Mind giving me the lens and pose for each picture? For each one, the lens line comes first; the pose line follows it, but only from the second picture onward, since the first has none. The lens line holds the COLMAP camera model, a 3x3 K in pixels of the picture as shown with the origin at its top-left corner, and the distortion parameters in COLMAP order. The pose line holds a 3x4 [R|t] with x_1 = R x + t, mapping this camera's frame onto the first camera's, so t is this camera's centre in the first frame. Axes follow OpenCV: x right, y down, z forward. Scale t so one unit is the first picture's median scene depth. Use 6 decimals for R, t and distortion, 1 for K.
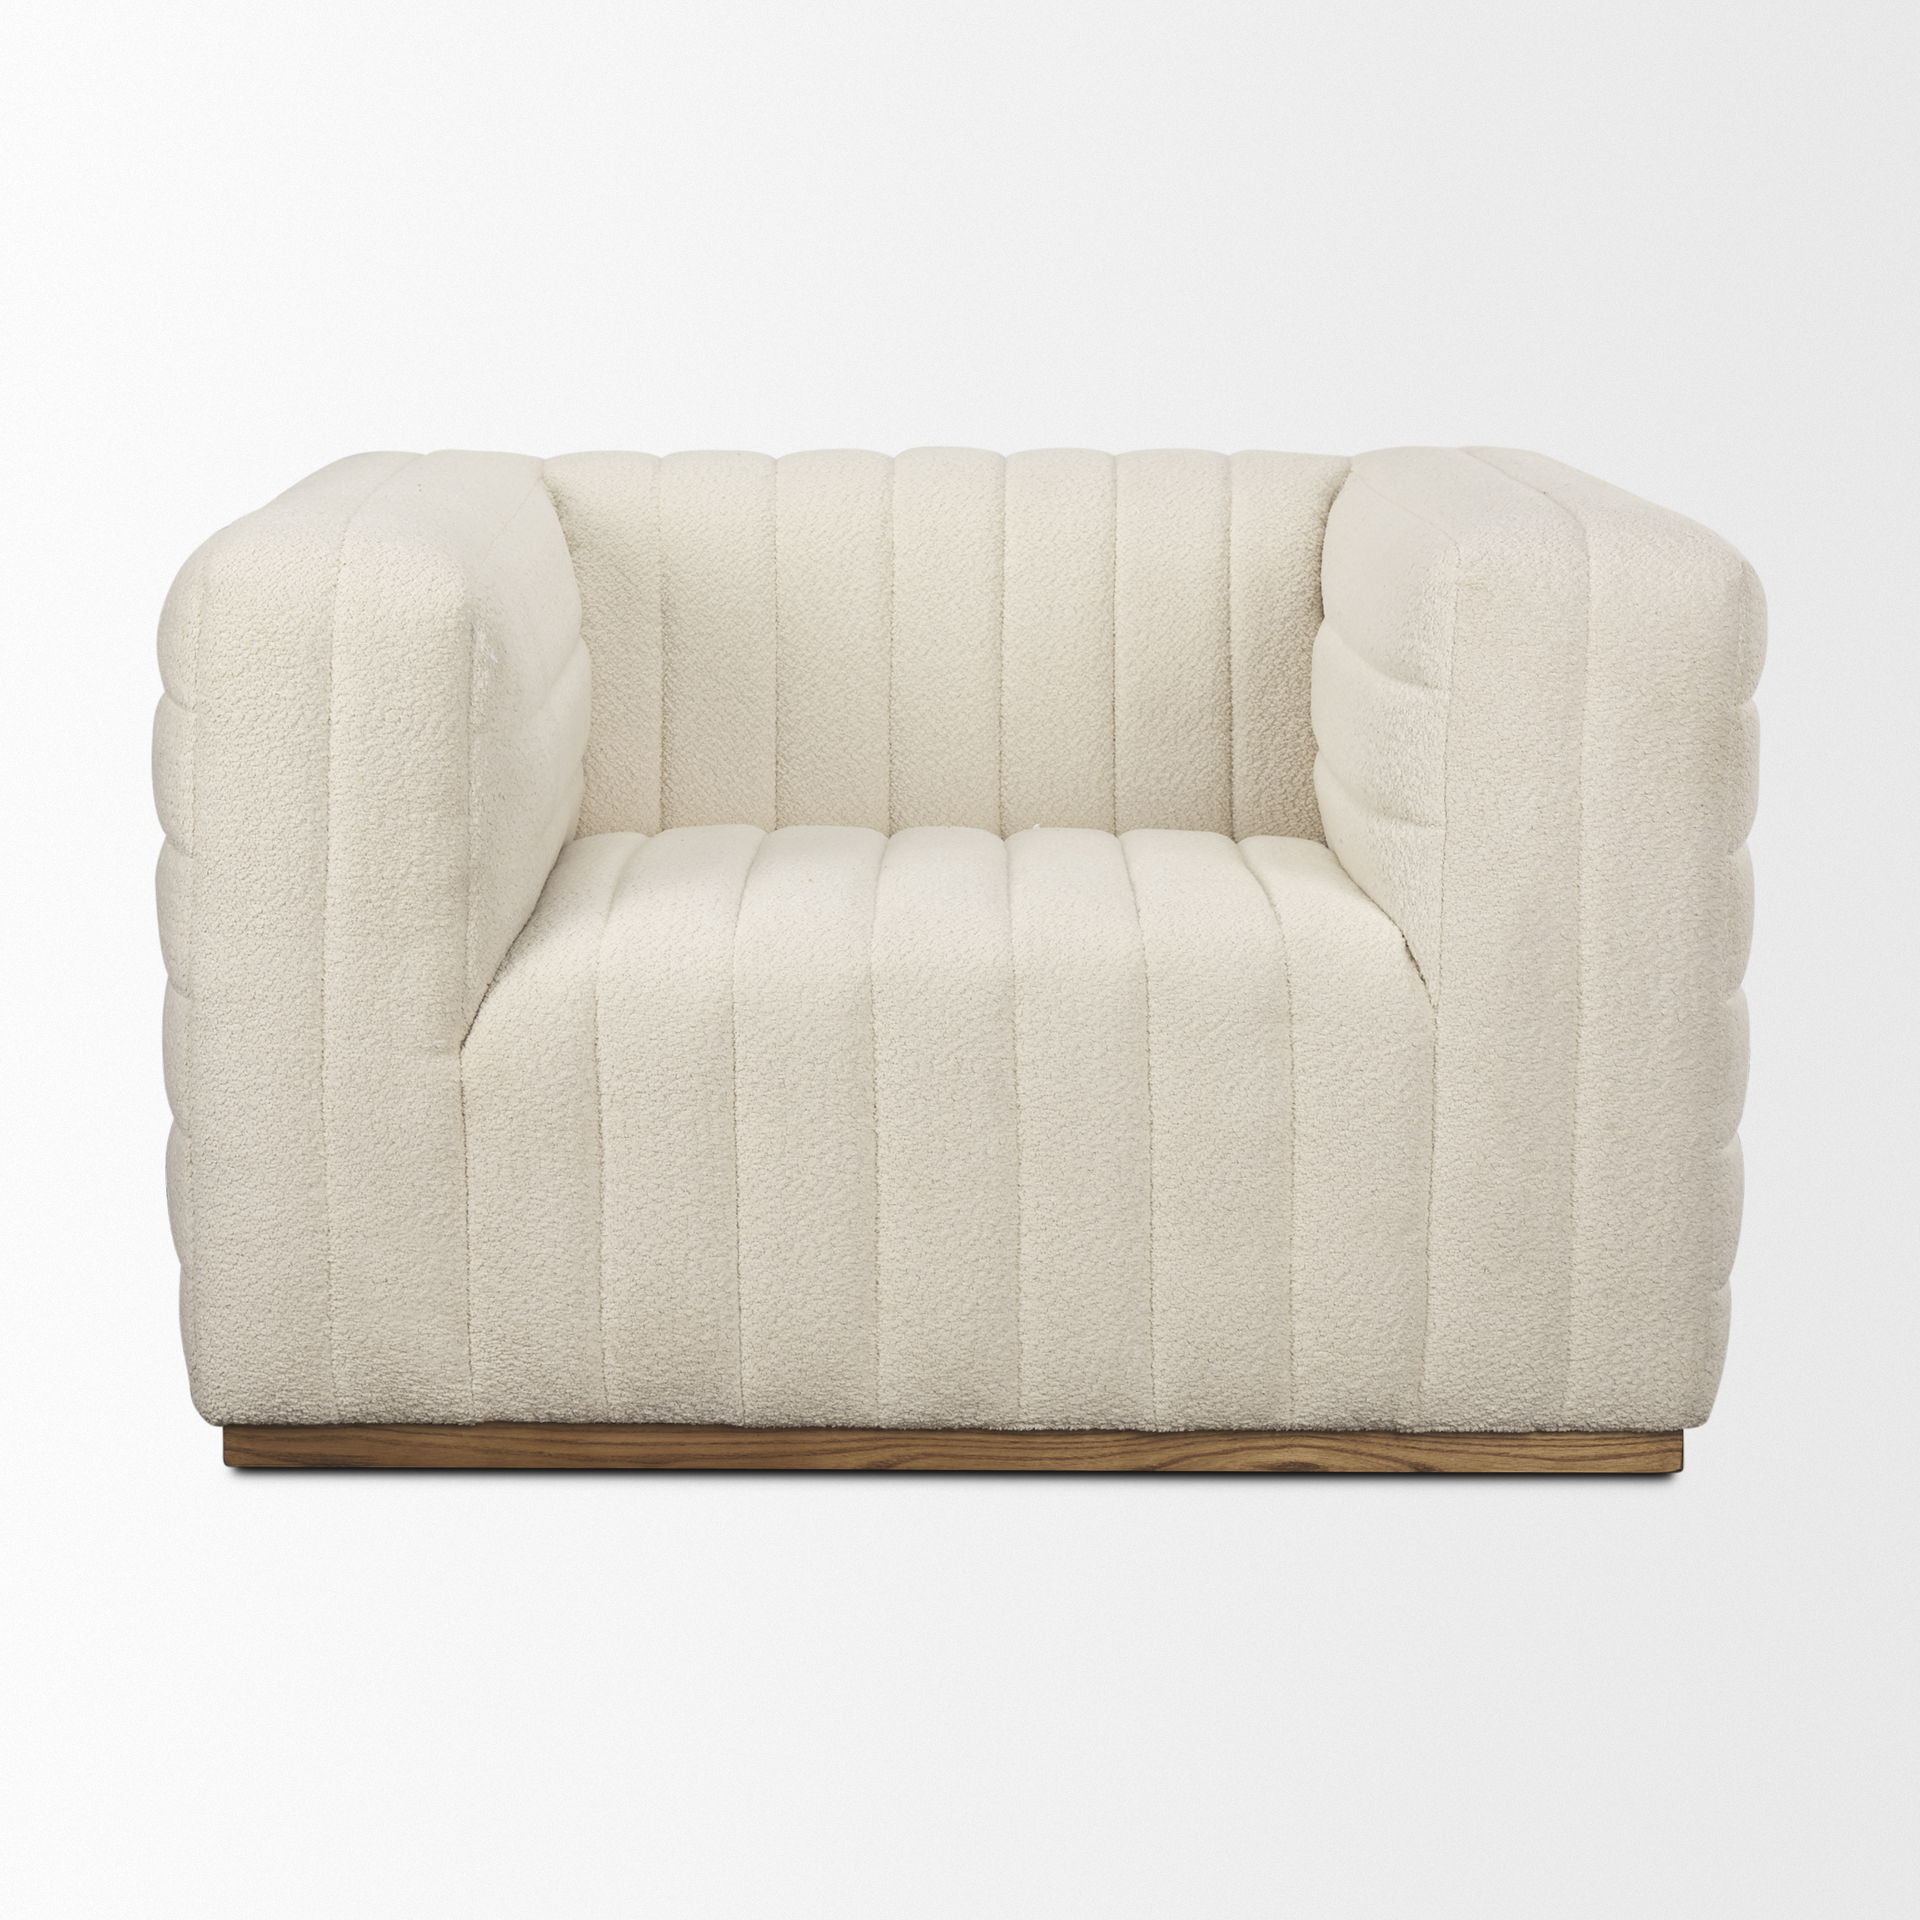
lens RADIAL K [[5204.4, 0, 956.4], [0, 5204.4, 963.7], [0, 0, 1]] dist [-0.072328, 0.000000]
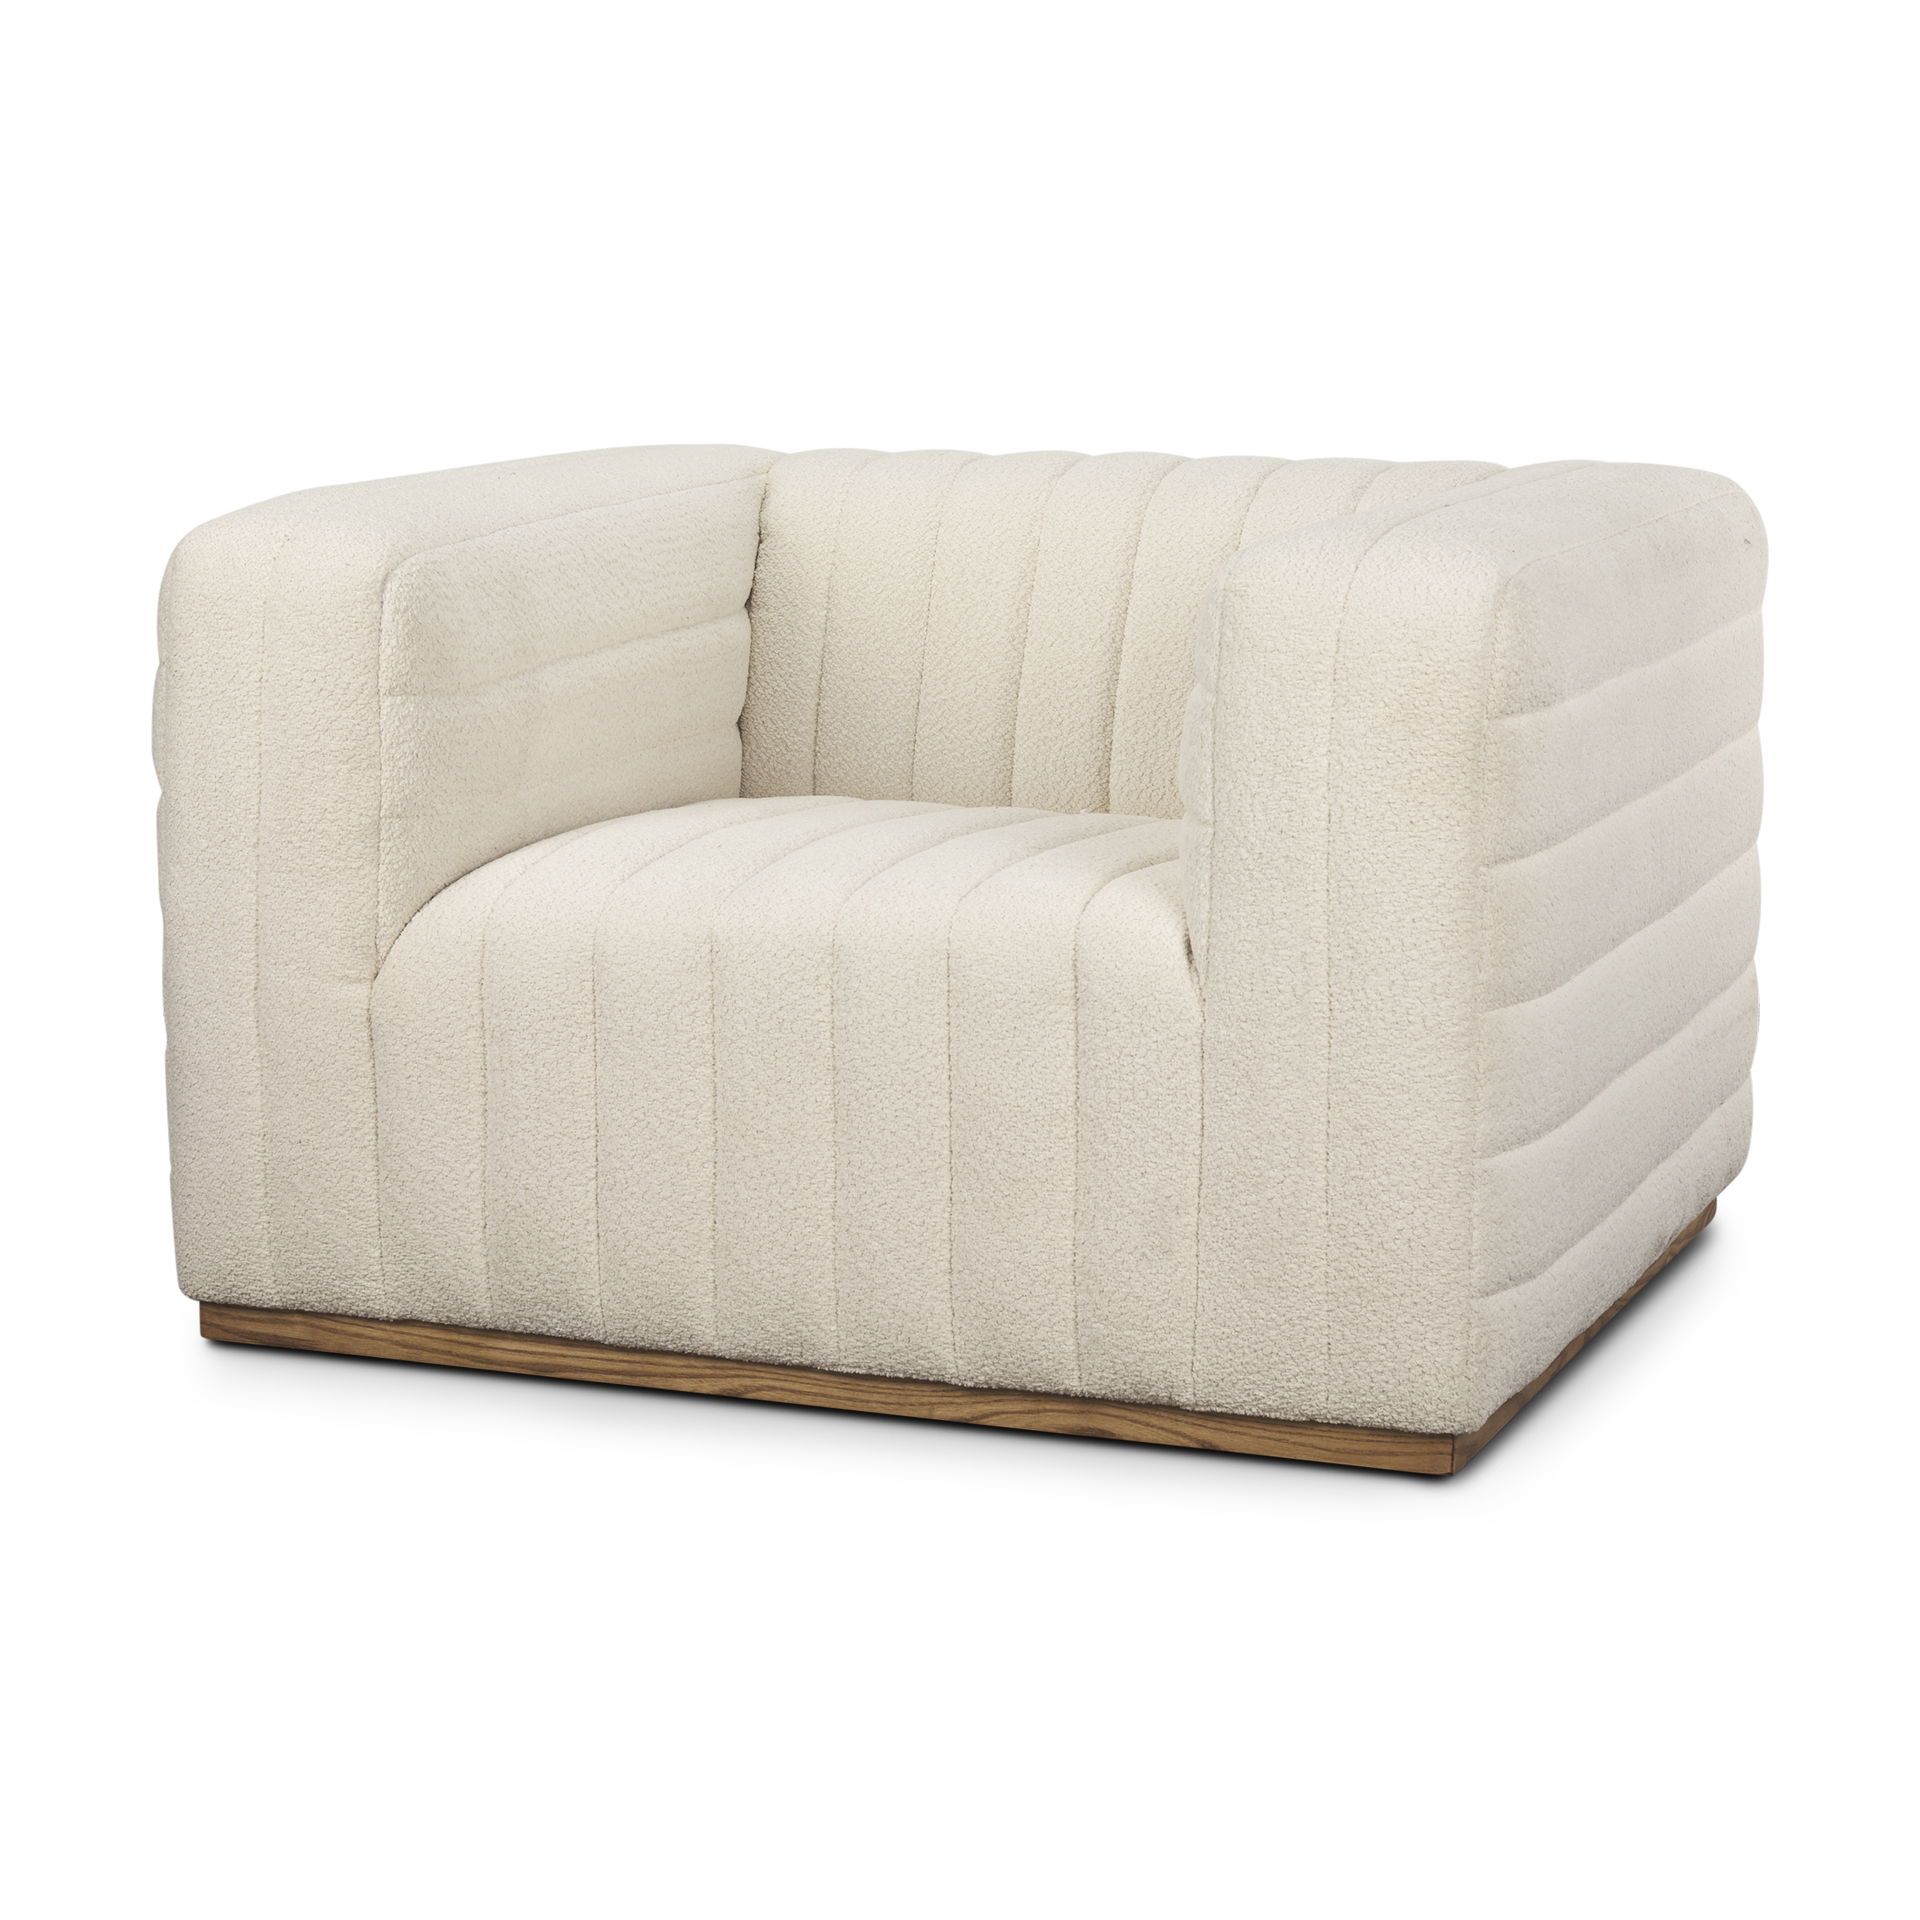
lens RADIAL K [[4784.4, 0, 963.5], [0, 4784.4, 954.8], [0, 0, 1]] dist [-0.095060, 0.000000]
pose [[0.926782, 0.061691, -0.370499, 0.396076], [-0.060213, 0.998064, 0.015568, -0.012349], [0.370742, 0.007880, 0.928702, 0.101498]]
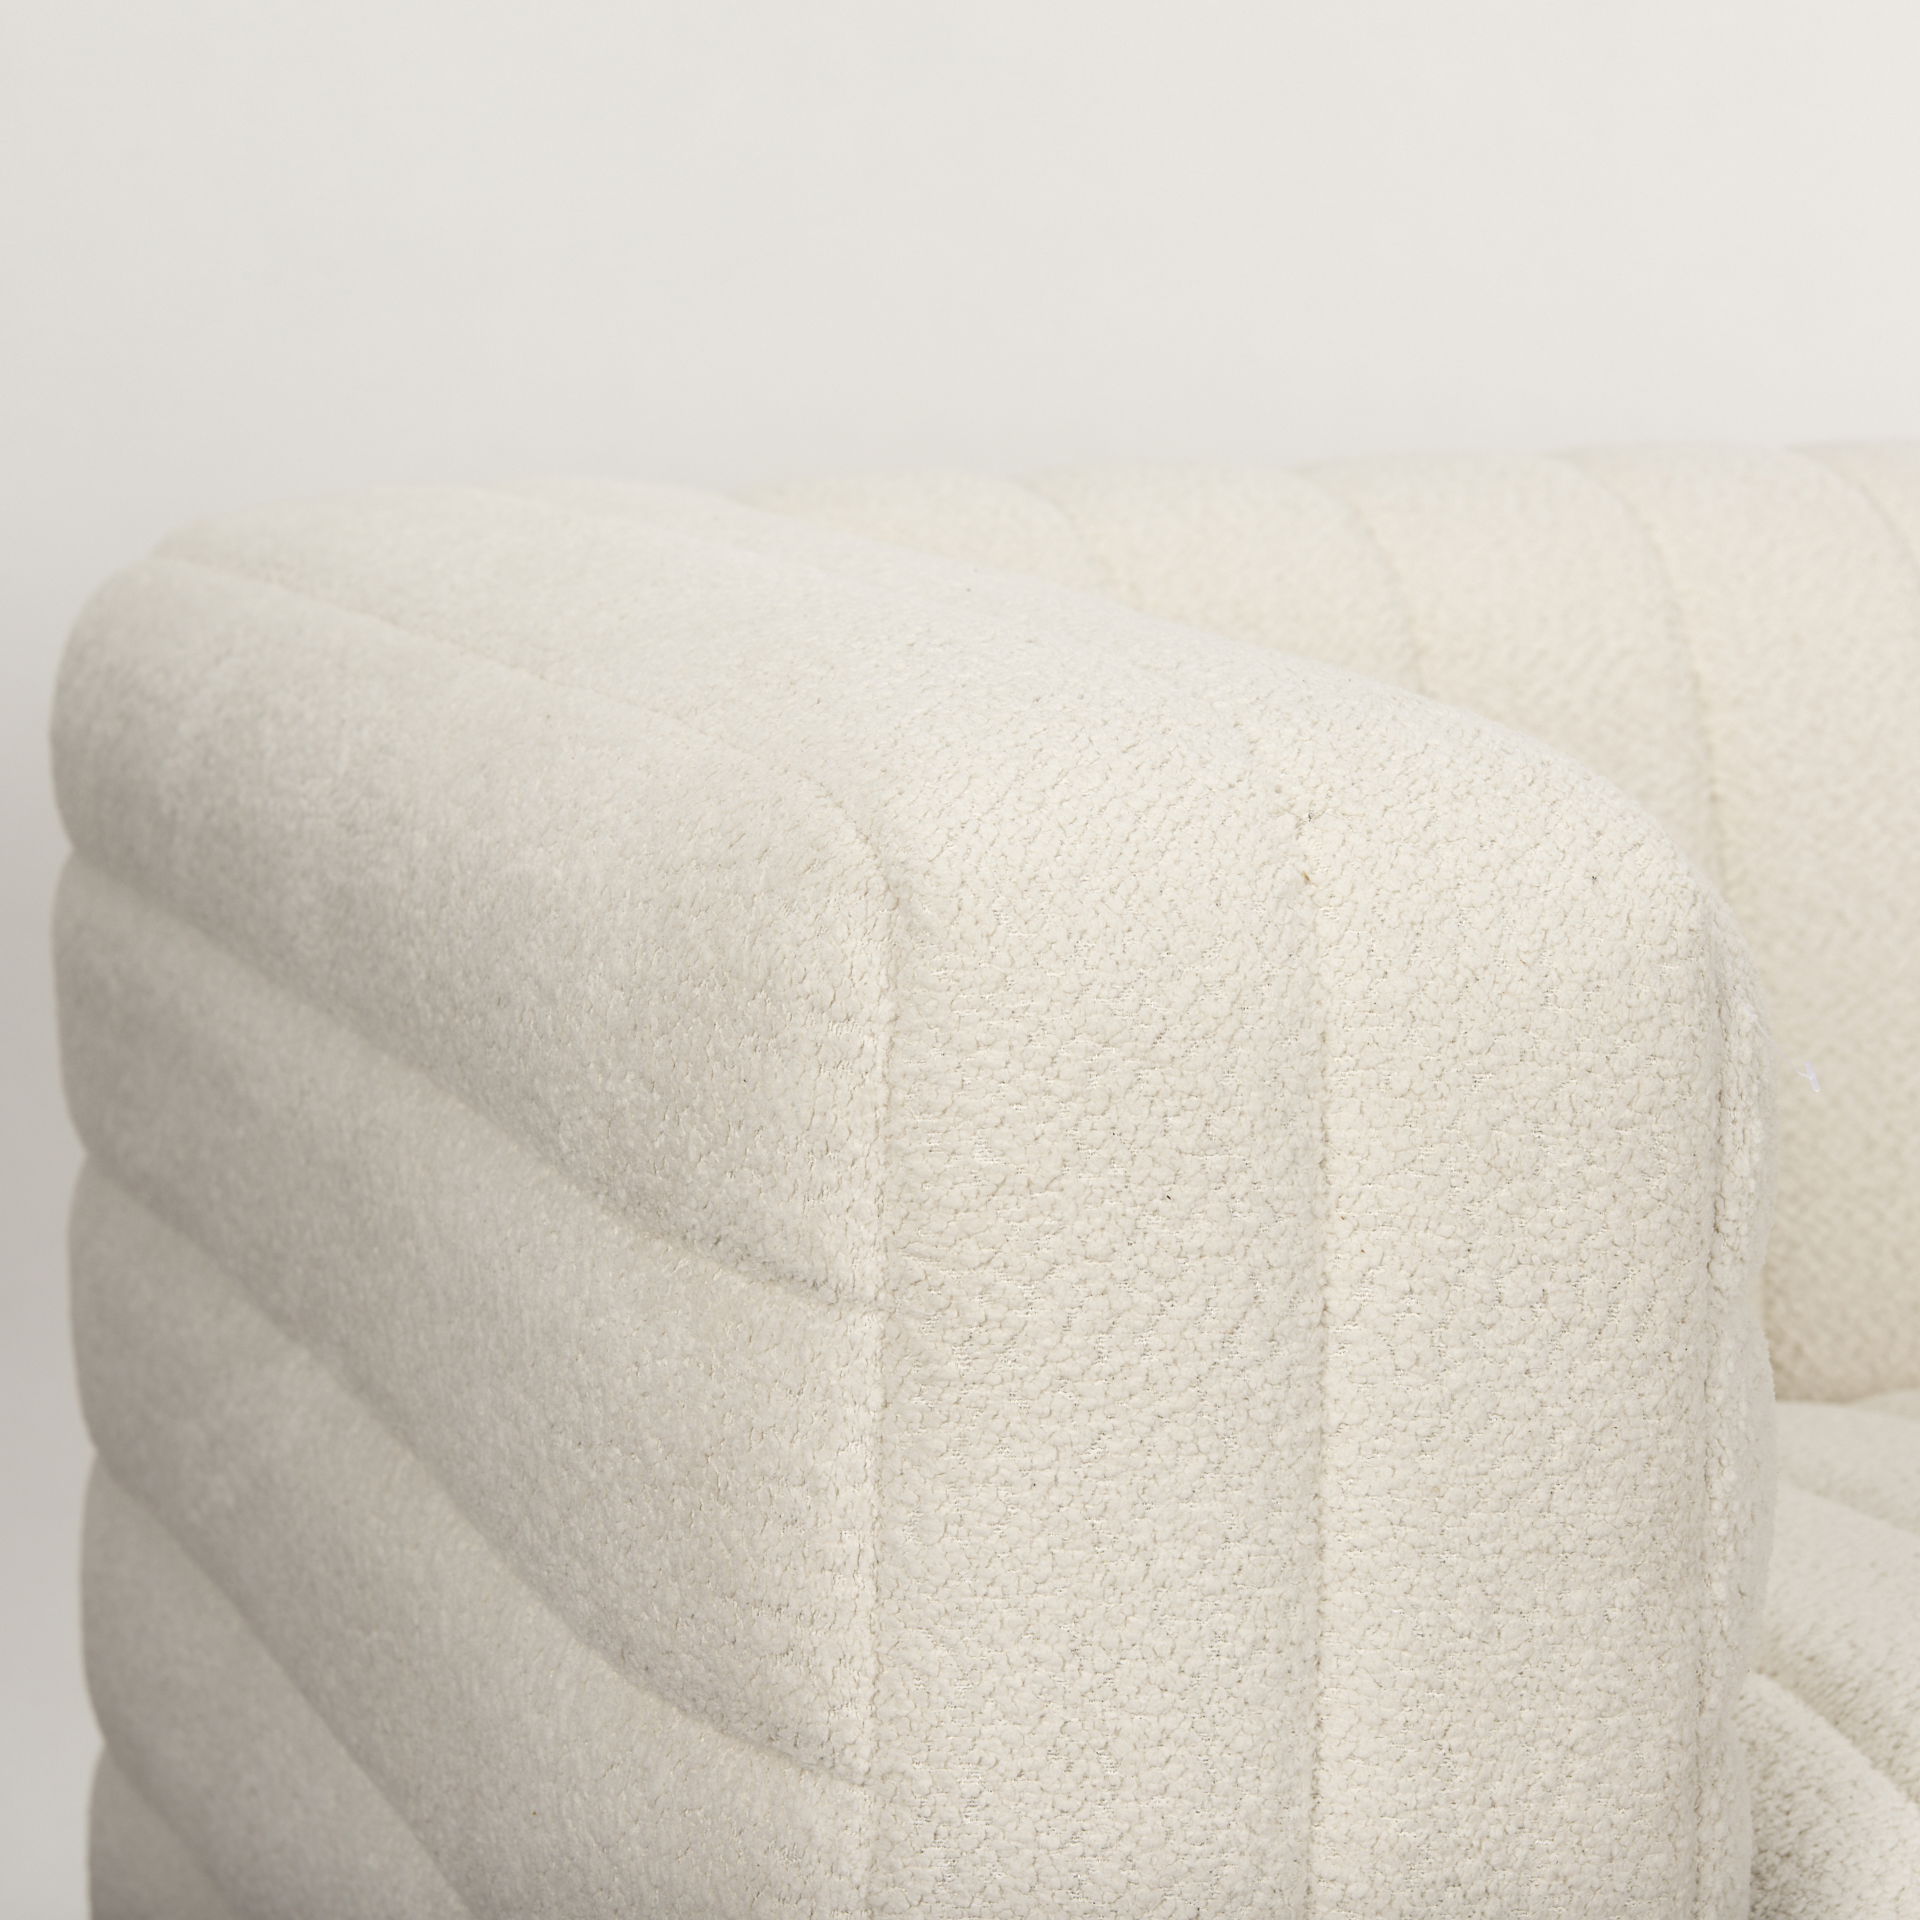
lens RADIAL K [[6421.0, 0, 960.9], [0, 6421.0, 957.7], [0, 0, 1]] dist [-0.002332, 0.000000]
pose [[0.955734, -0.050815, 0.289811, -0.246076], [0.060078, 0.997925, -0.023150, -0.059217], [-0.288033, 0.039536, 0.956804, 0.630081]]
